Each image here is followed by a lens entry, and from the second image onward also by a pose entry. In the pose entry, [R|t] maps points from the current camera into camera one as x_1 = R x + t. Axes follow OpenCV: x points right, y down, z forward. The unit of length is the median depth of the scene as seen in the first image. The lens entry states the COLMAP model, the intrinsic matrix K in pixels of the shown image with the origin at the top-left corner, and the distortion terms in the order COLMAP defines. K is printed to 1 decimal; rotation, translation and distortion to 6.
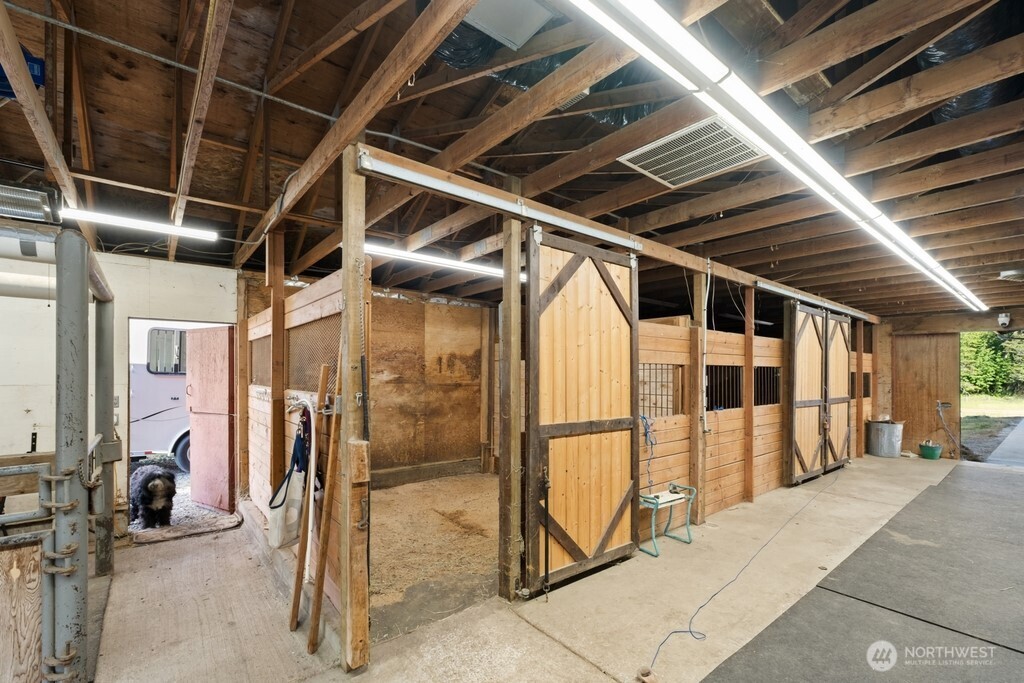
lens RADIAL K [[445.1, 0, 509.8], [0, 445.1, 378.2], [0, 0, 1]] dist [-0.001323, -0.000051]
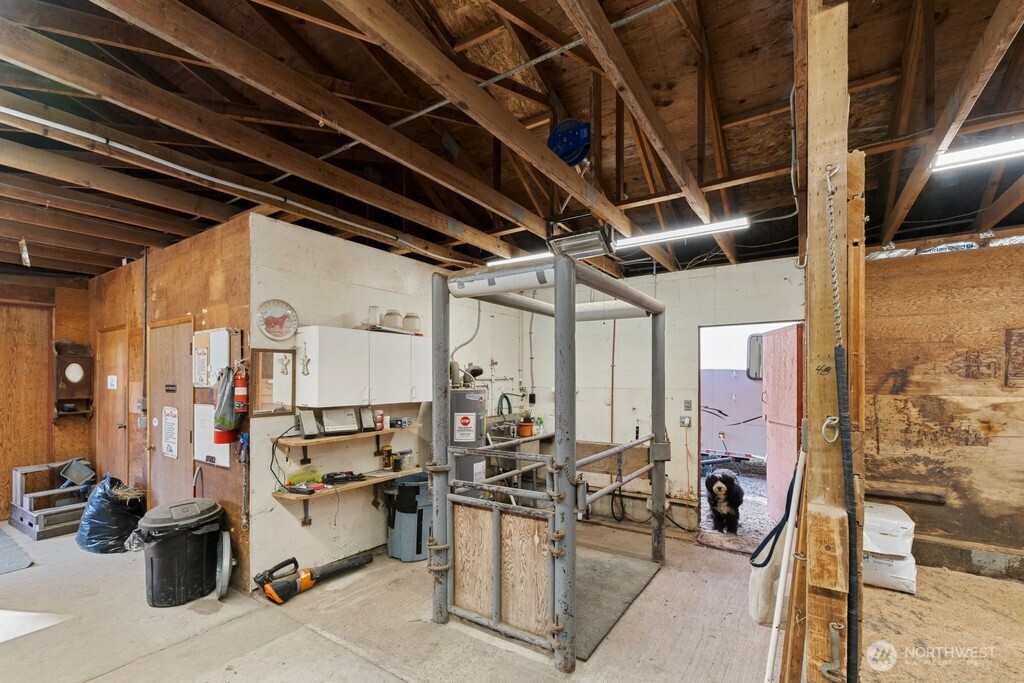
lens RADIAL K [[445.1, 0, 509.8], [0, 445.1, 378.2], [0, 0, 1]] dist [-0.001323, -0.000051]
pose [[0.293076, -0.002377, -0.956086, 0.036640], [-0.008891, 0.999947, -0.005212, -0.004666], [0.956048, 0.010028, 0.293040, 0.319681]]
